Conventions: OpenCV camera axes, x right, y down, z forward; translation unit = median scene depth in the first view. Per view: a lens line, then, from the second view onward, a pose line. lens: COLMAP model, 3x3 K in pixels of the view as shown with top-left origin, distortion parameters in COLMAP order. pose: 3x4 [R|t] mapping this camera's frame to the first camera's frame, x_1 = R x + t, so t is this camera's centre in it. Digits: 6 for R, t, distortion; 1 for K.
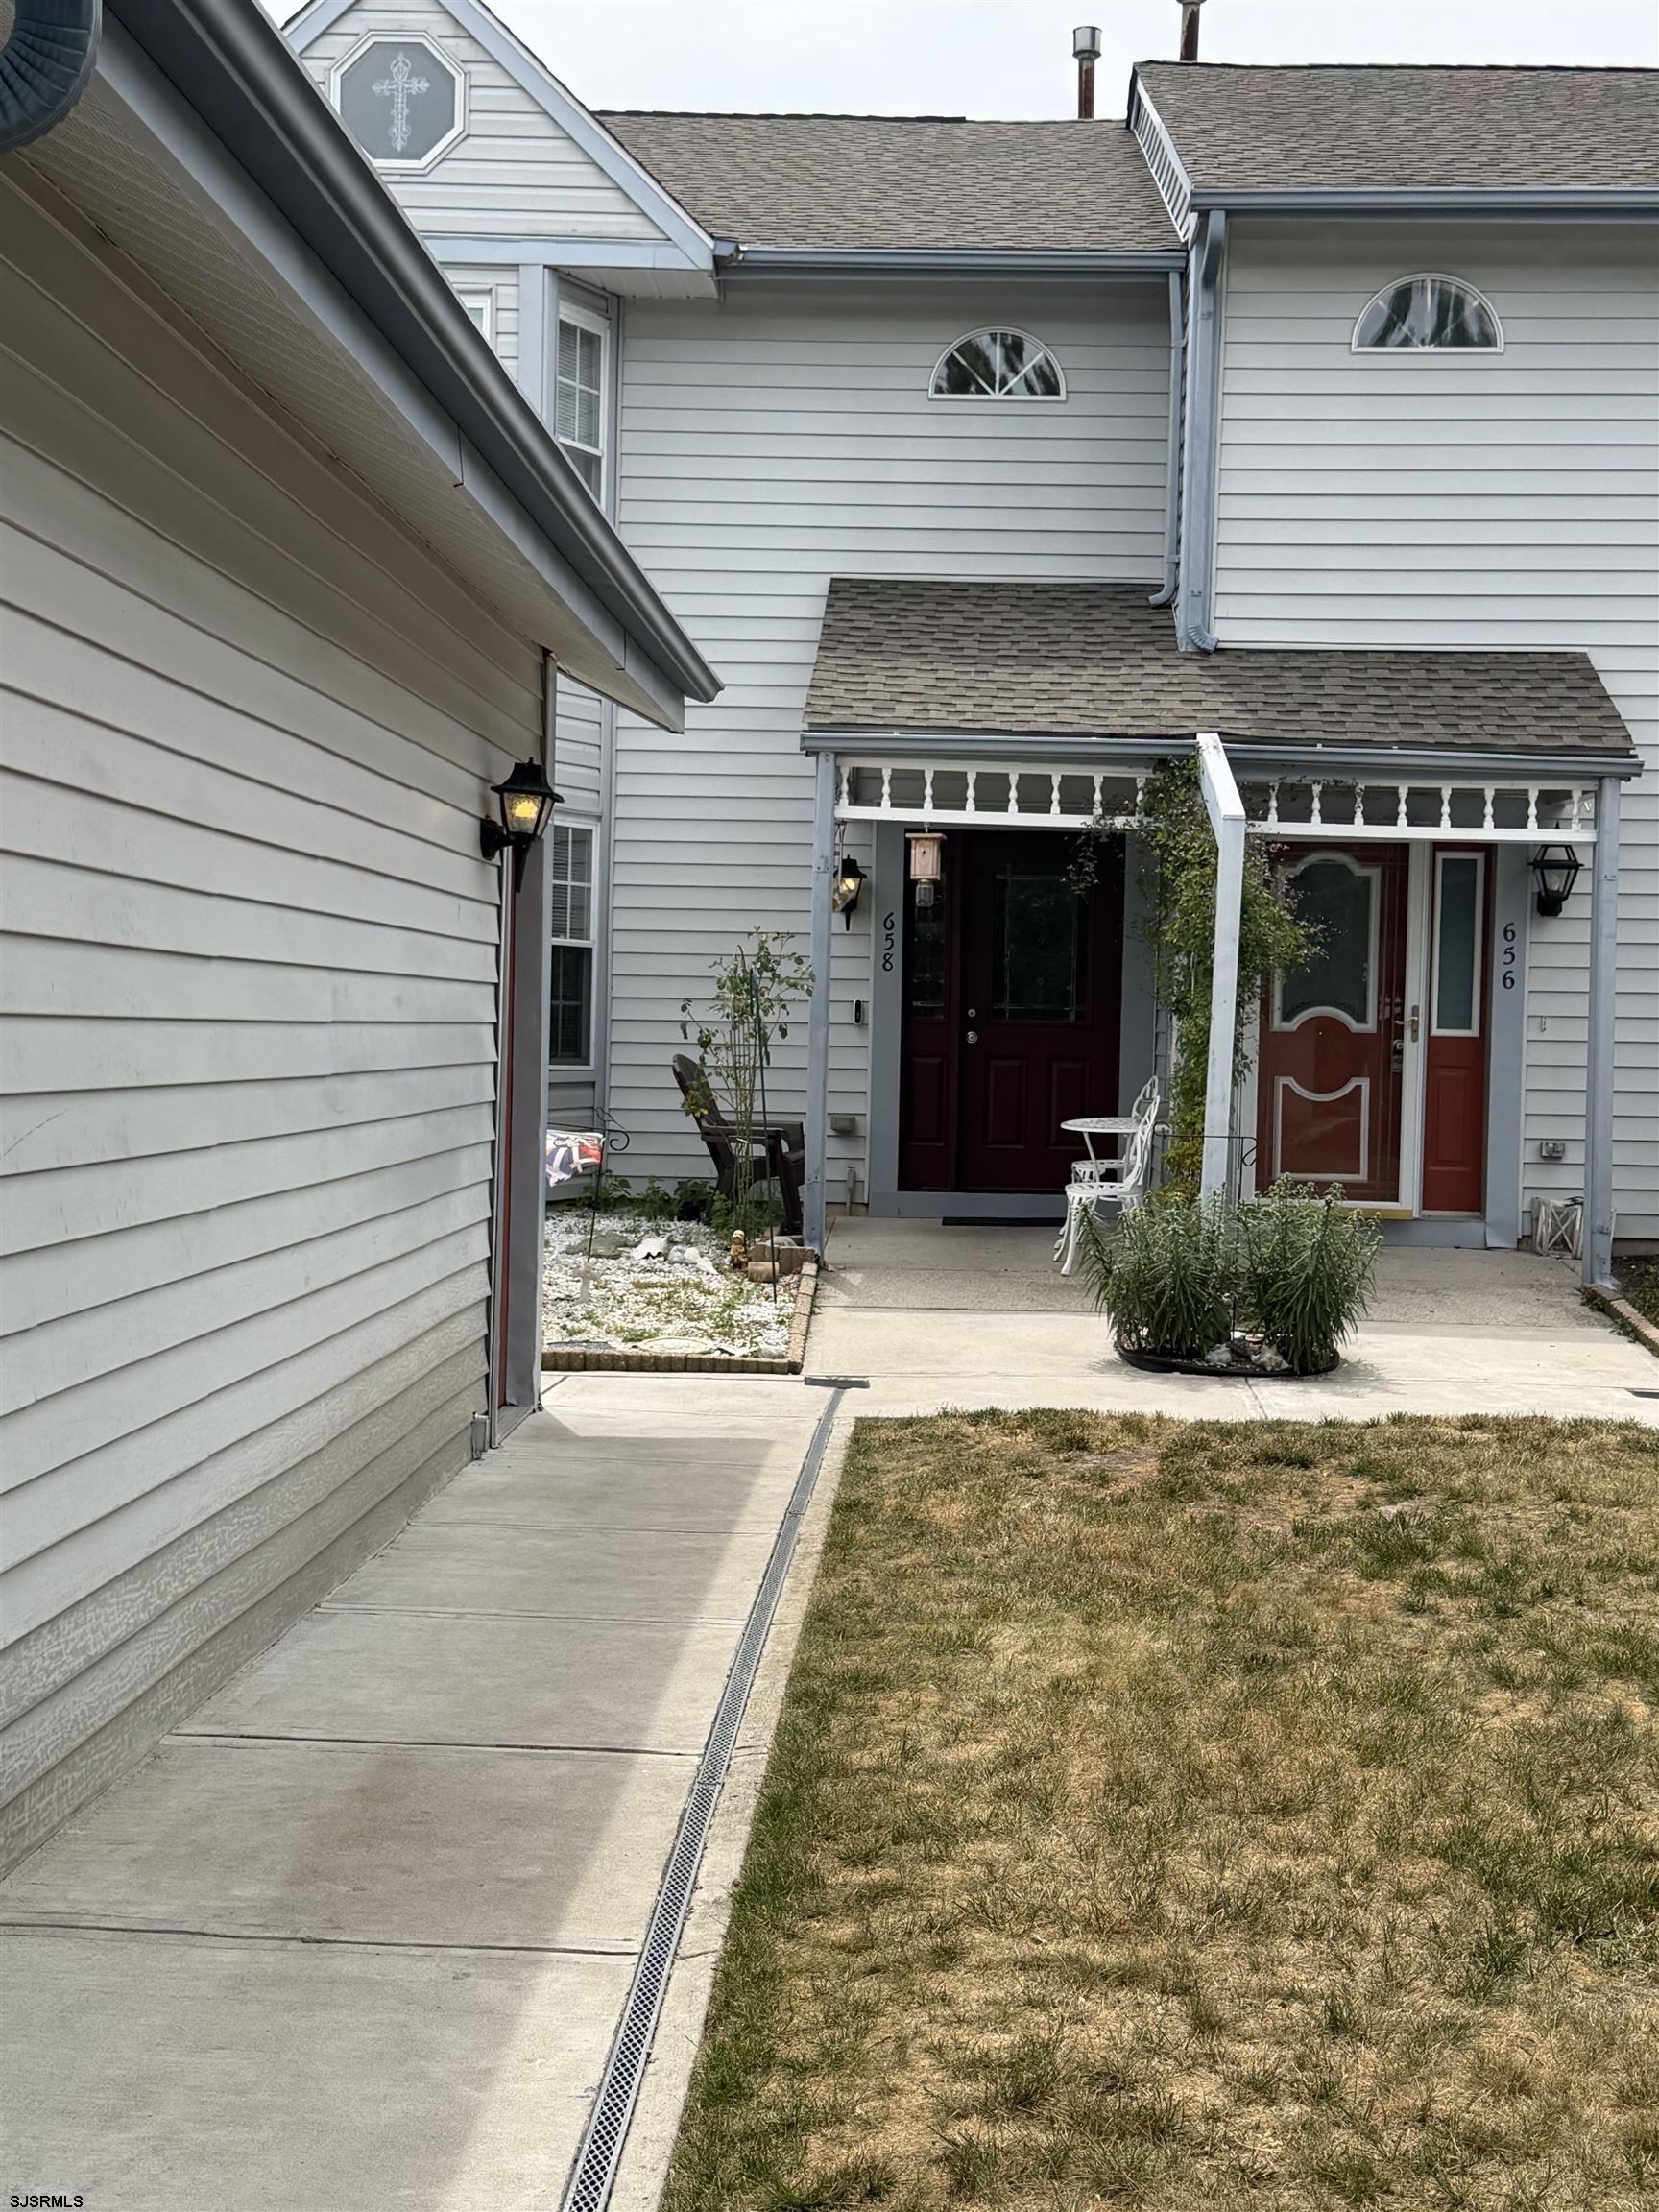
lens RADIAL K [[2899.6, 0, 829.5], [0, 2899.6, 1106.0], [0, 0, 1]] dist [0.178472, -0.346734]
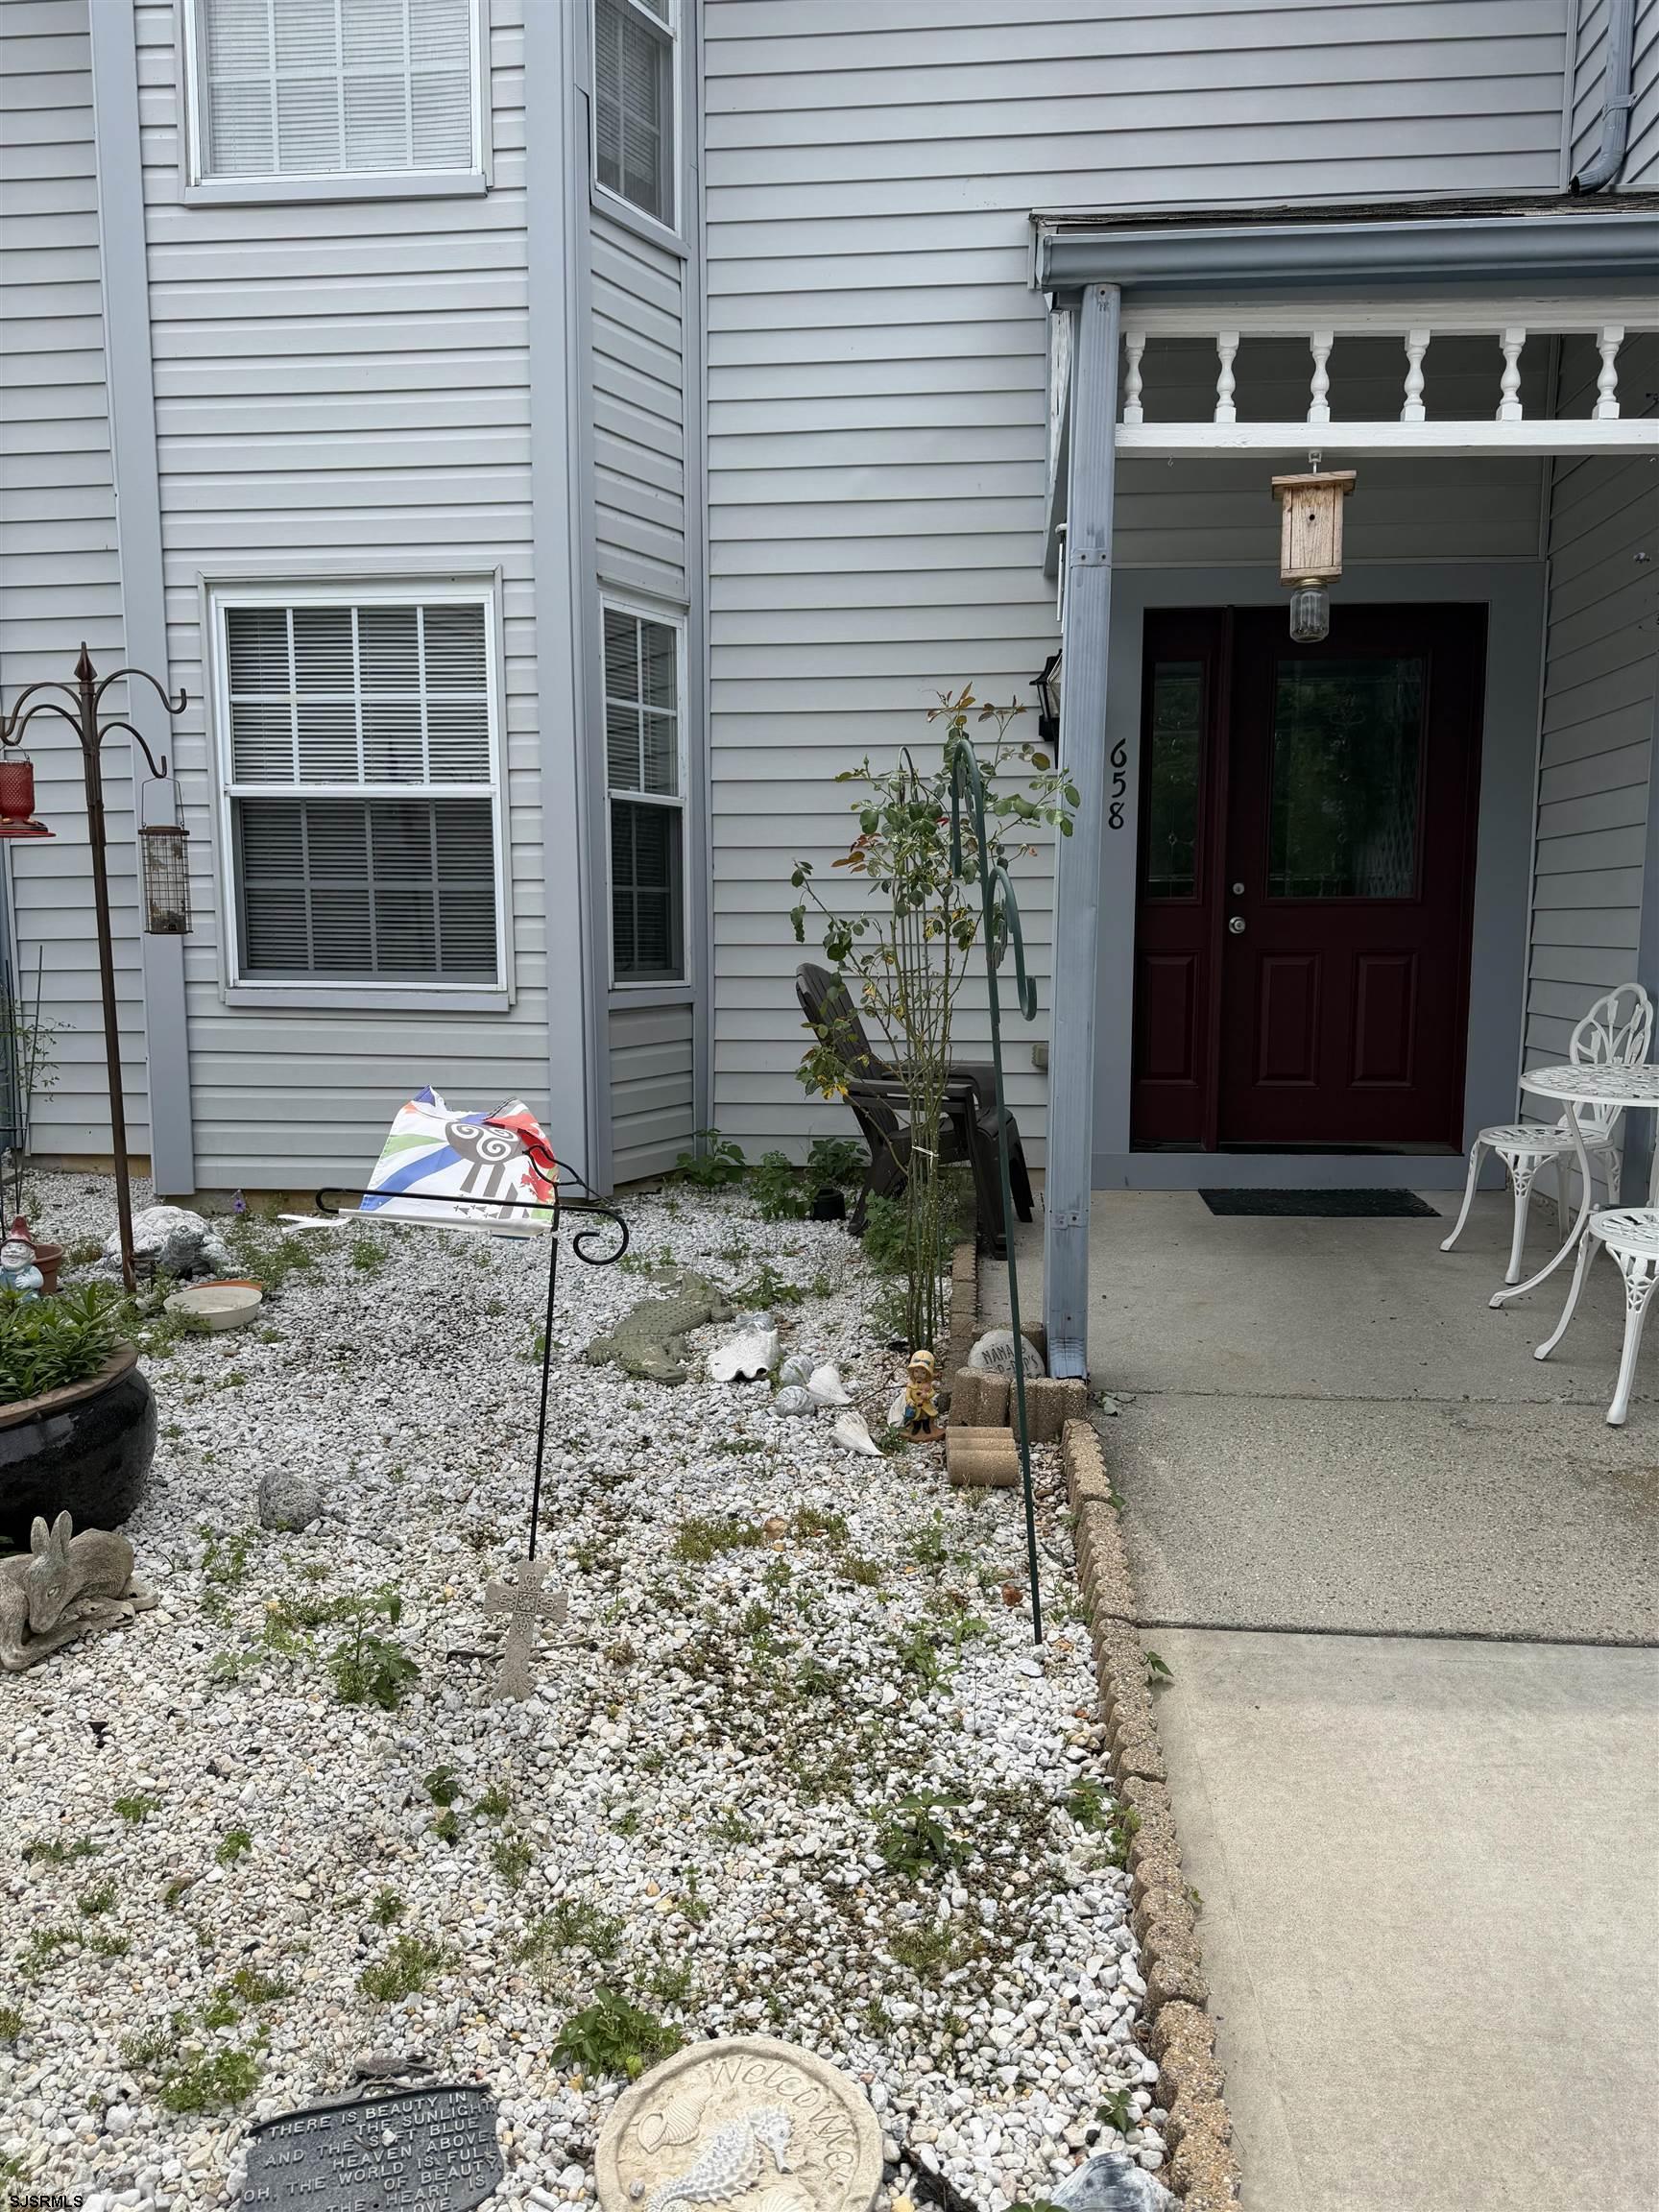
lens RADIAL K [[1530.2, 0, 829.5], [0, 1530.2, 1106.0], [0, 0, 1]] dist [0.071126, -0.101442]
pose [[0.997803, -0.017153, -0.063996, -0.040393], [0.022784, 0.995831, 0.088321, -0.025079], [0.062214, -0.089585, 0.994034, 1.025386]]
